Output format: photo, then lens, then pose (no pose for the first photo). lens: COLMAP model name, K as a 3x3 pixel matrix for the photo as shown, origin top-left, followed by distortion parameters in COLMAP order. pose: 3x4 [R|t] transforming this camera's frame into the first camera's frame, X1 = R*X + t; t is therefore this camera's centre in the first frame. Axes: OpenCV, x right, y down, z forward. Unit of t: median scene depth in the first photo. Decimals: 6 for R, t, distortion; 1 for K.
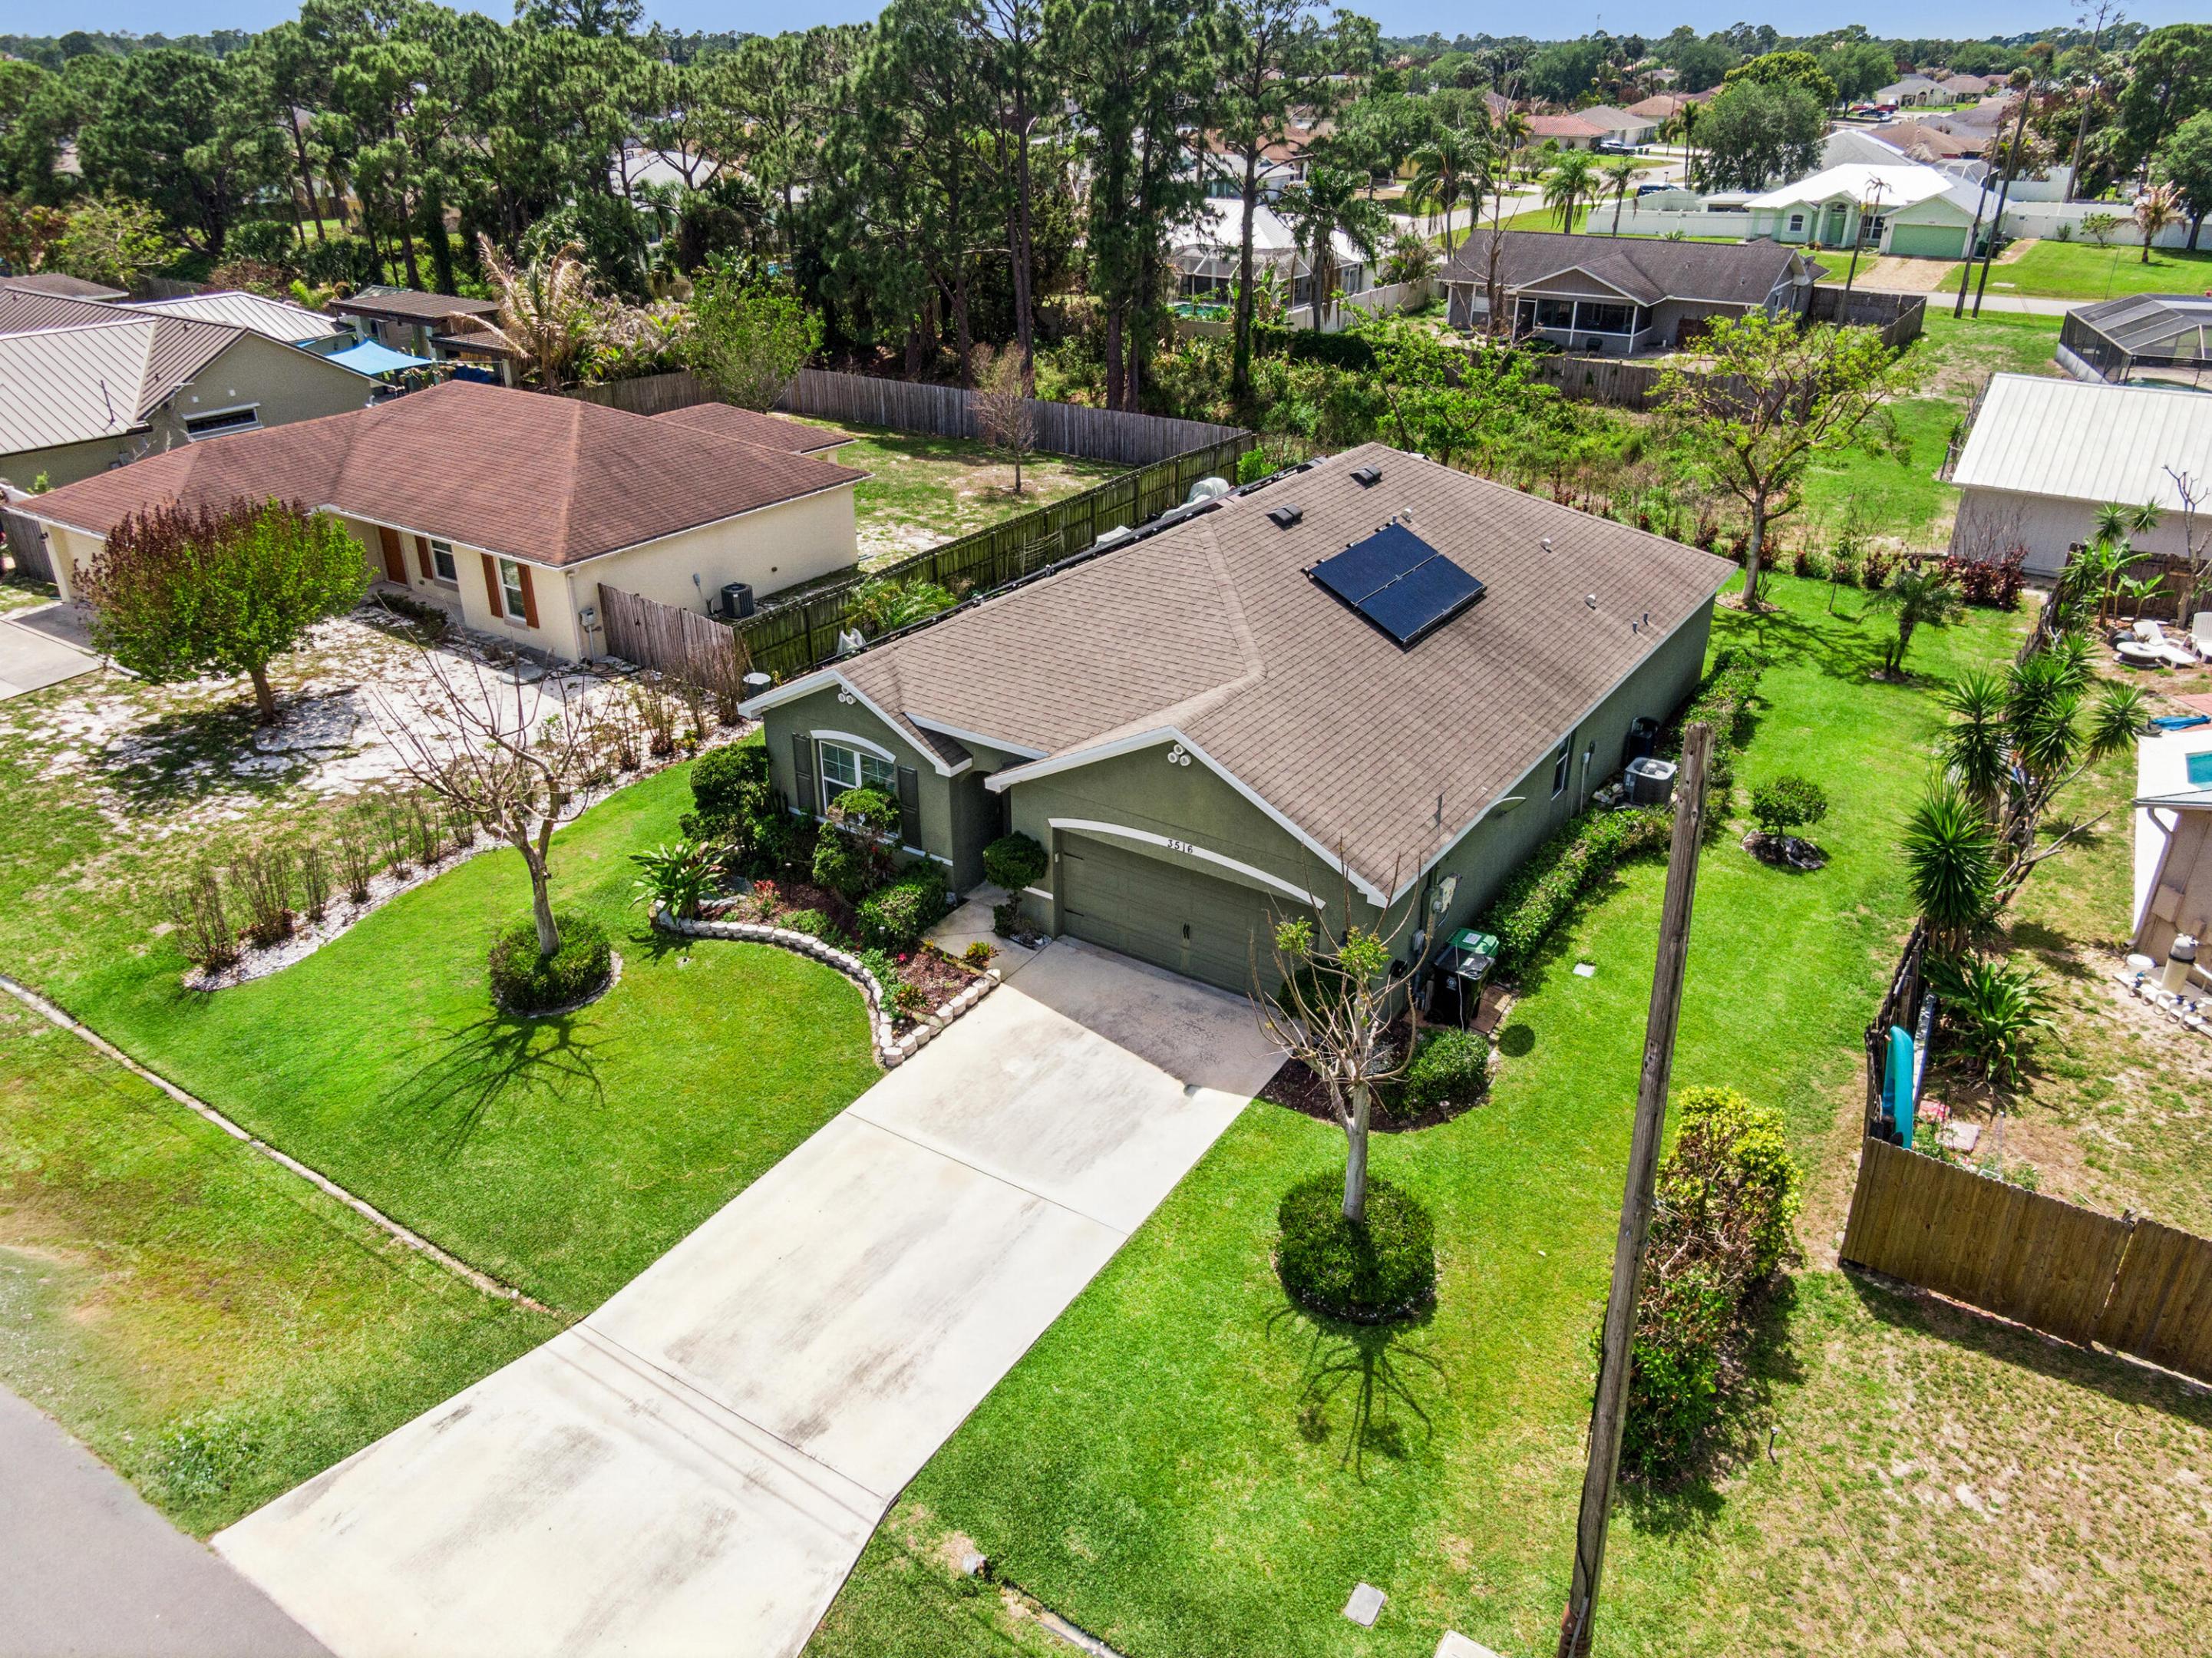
lens RADIAL K [[1569.6, 0, 1106.0], [0, 1569.6, 829.0], [0, 0, 1]] dist [0.023884, -0.021337]
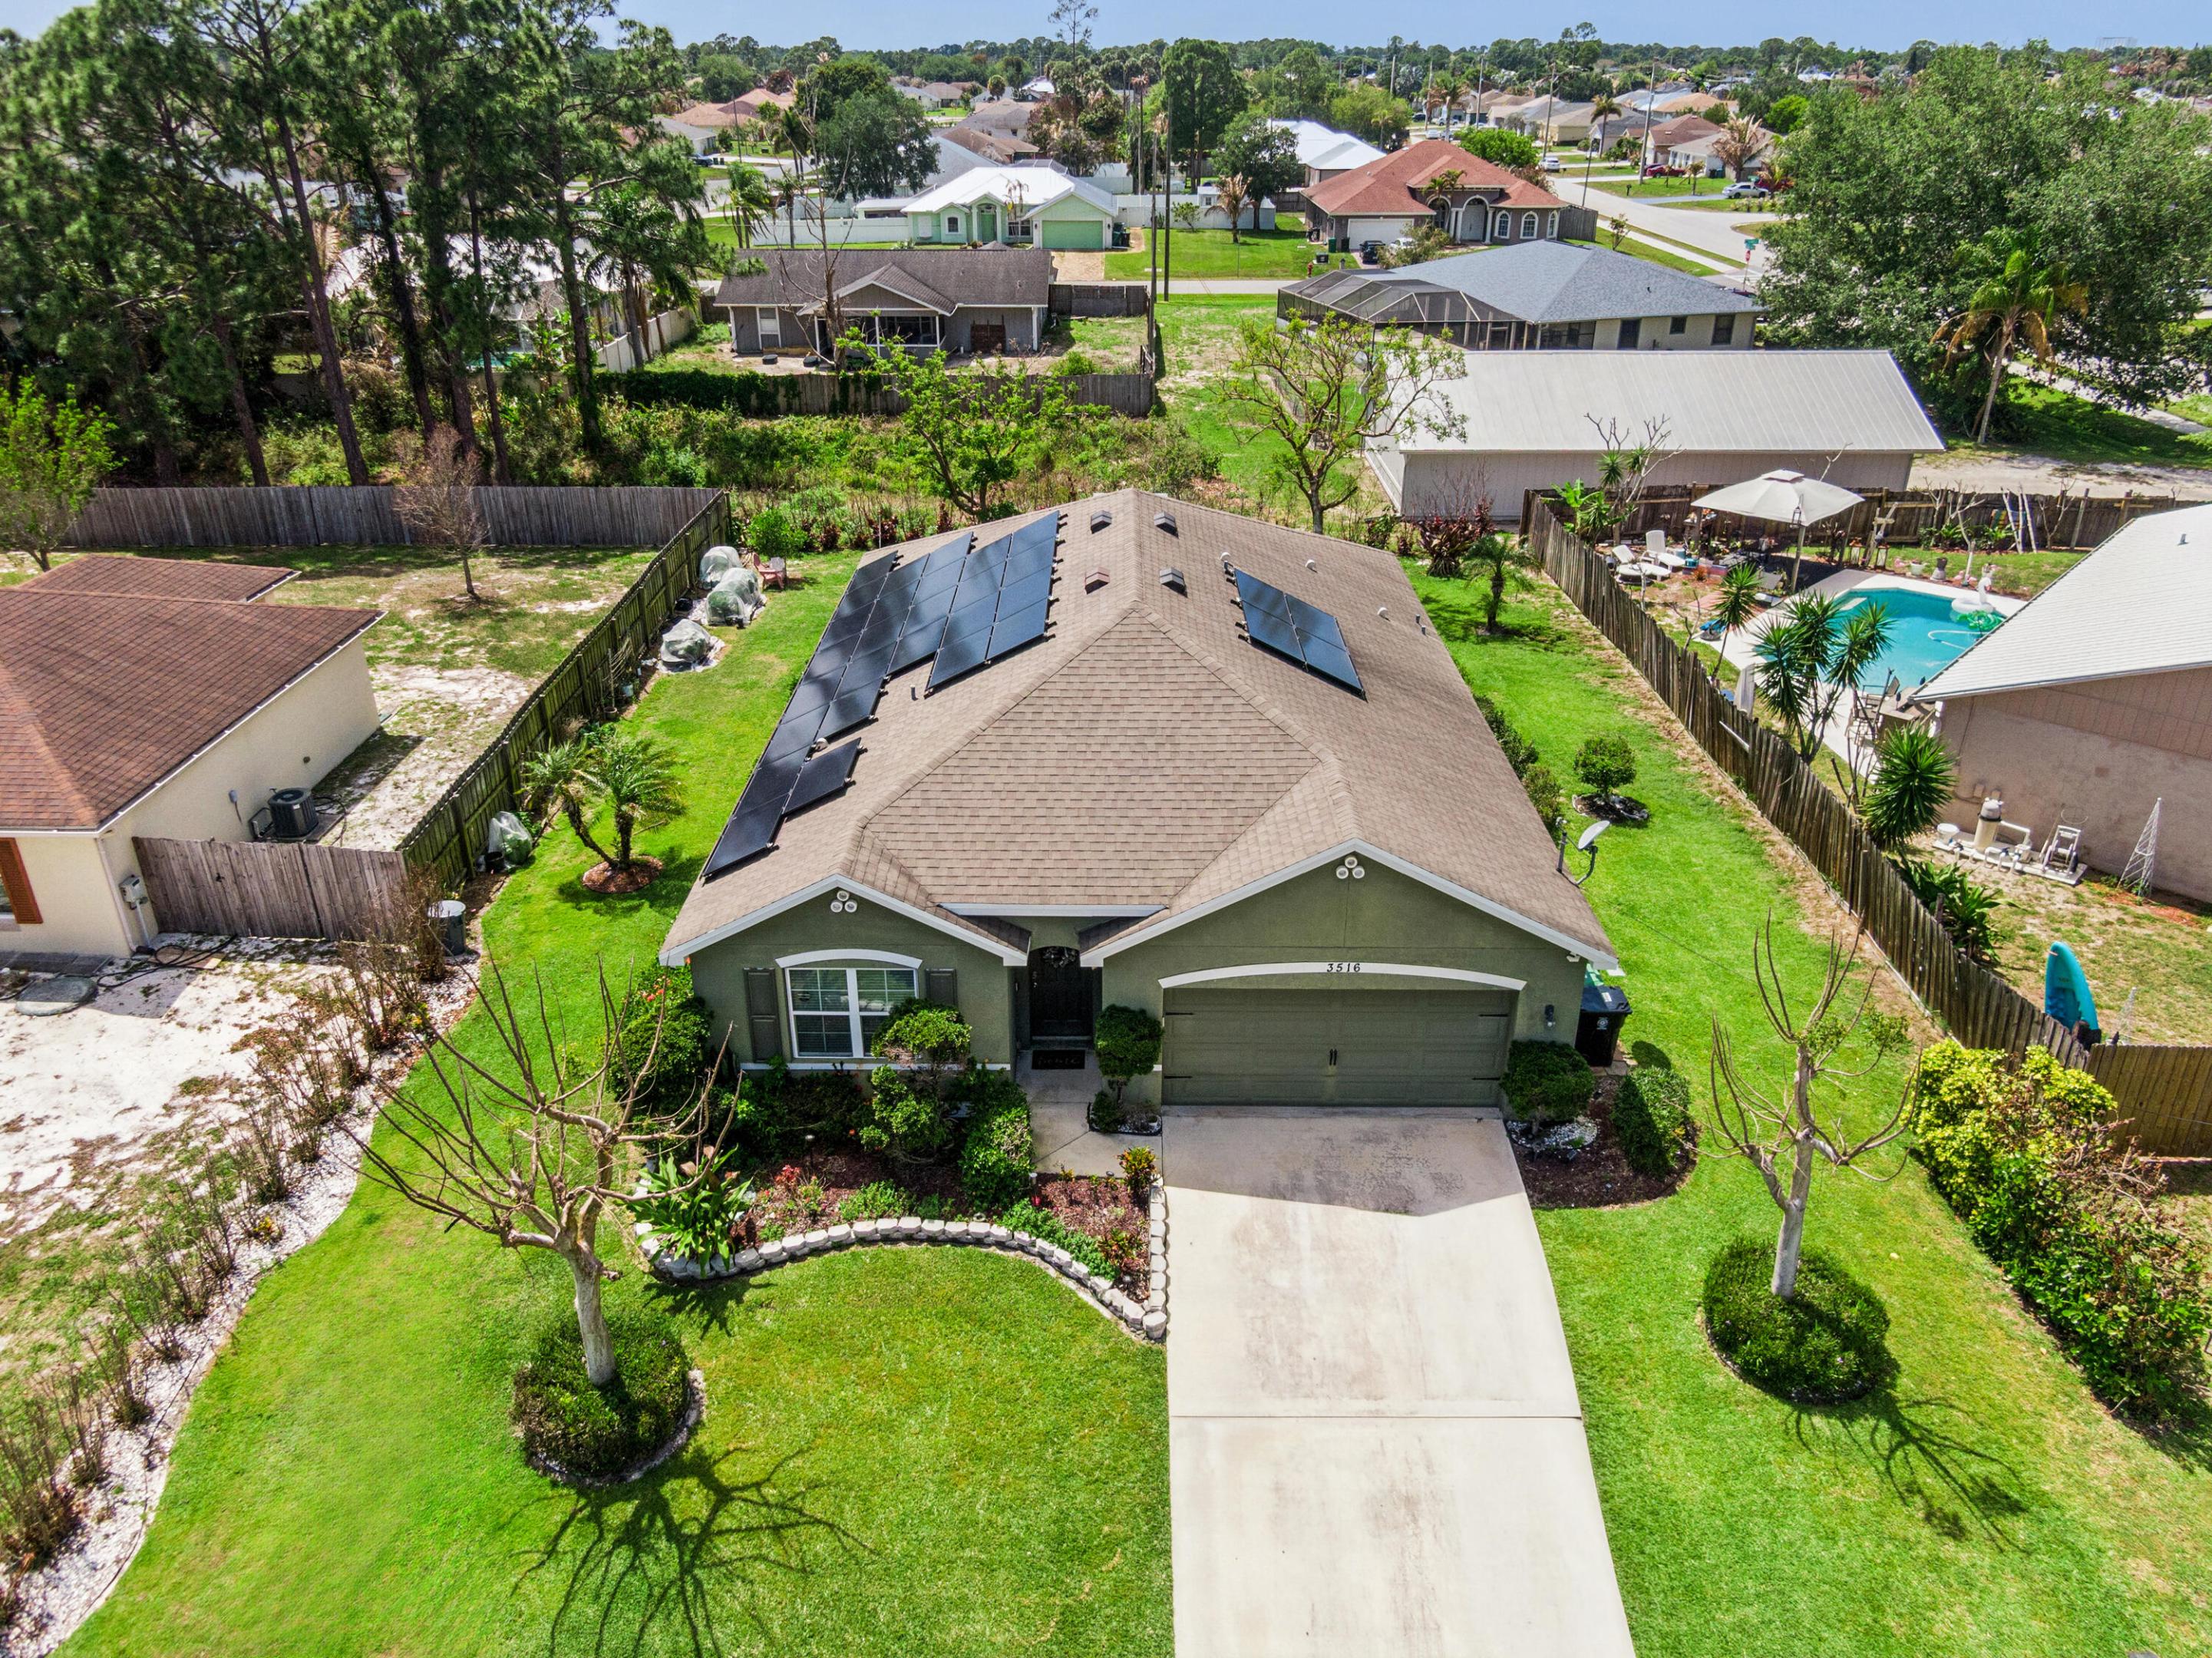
lens RADIAL K [[1578.8, 0, 1106.0], [0, 1578.8, 829.0], [0, 0, 1]] dist [0.017802, -0.029339]
pose [[0.834800, -0.243525, 0.493766, -0.420596], [0.246705, 0.967235, 0.059941, -0.130876], [-0.492185, 0.071775, 0.867527, 0.254035]]
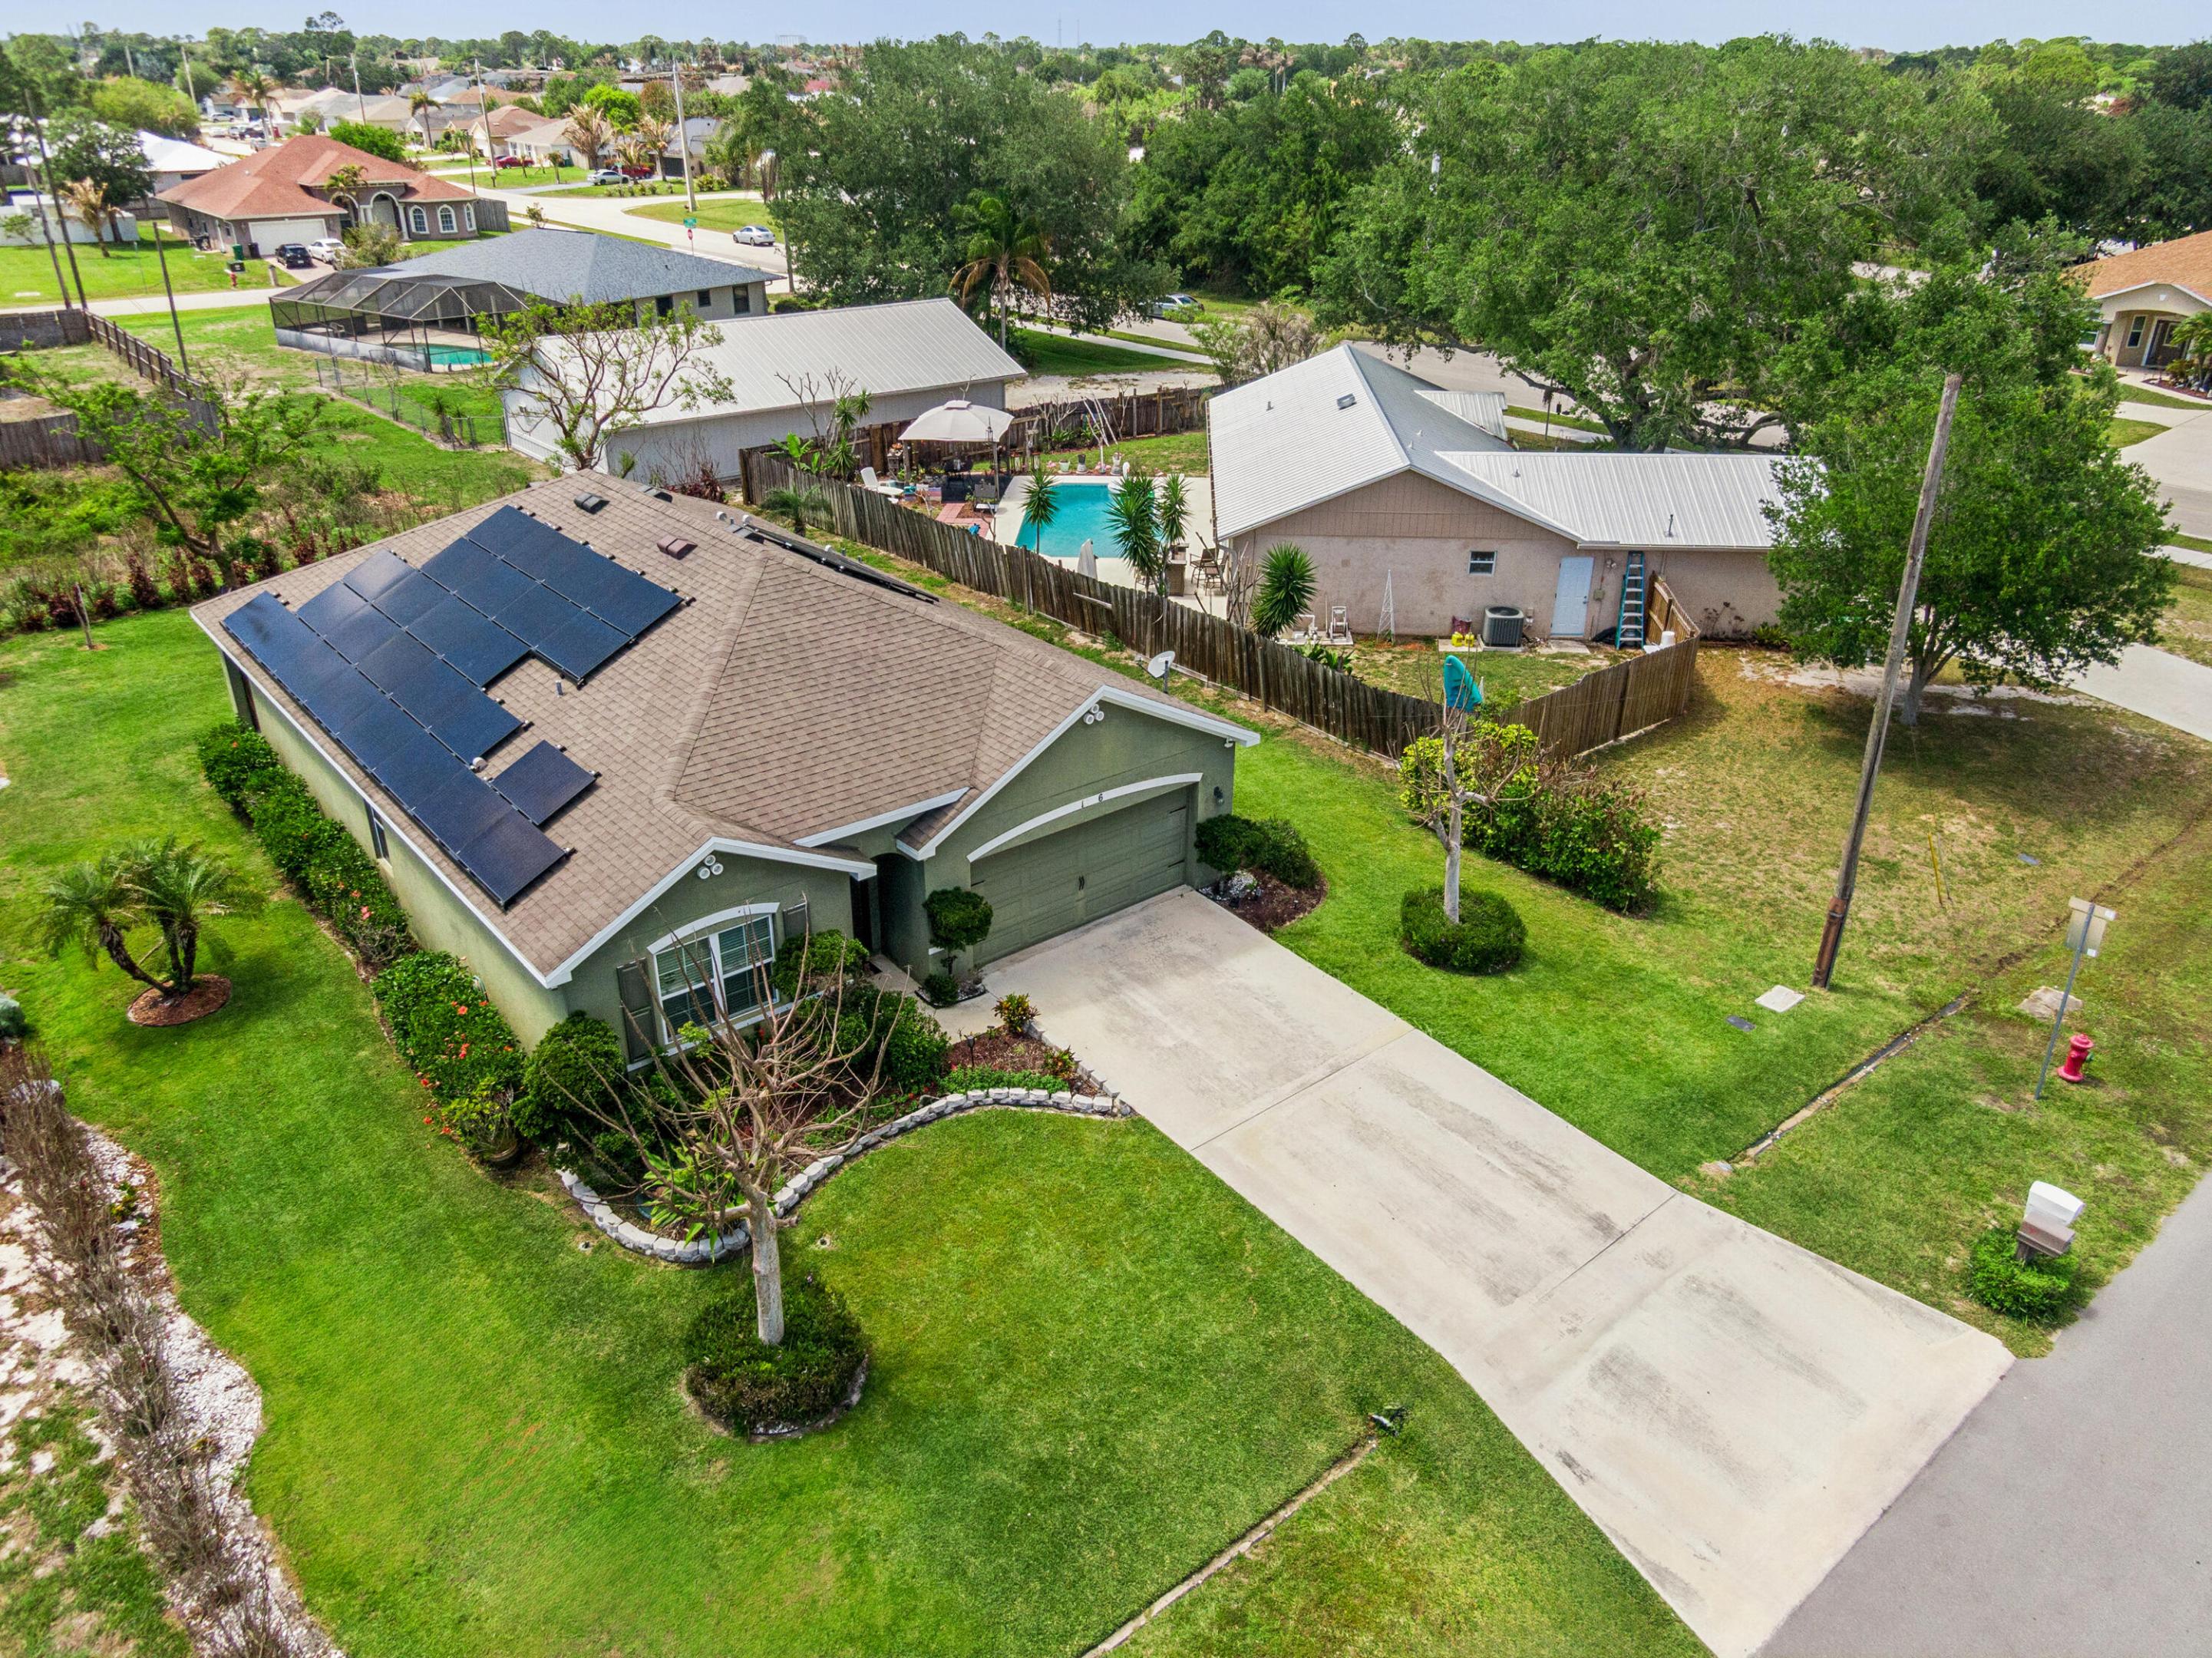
lens RADIAL K [[1547.8, 0, 1113.6], [0, 1547.8, 862.0], [0, 0, 1]] dist [0.030431, -0.036255]
pose [[0.281955, -0.442073, 0.851512, -0.748540], [0.421428, 0.854383, 0.304019, -0.231698], [-0.861916, 0.273131, 0.427200, 0.479305]]
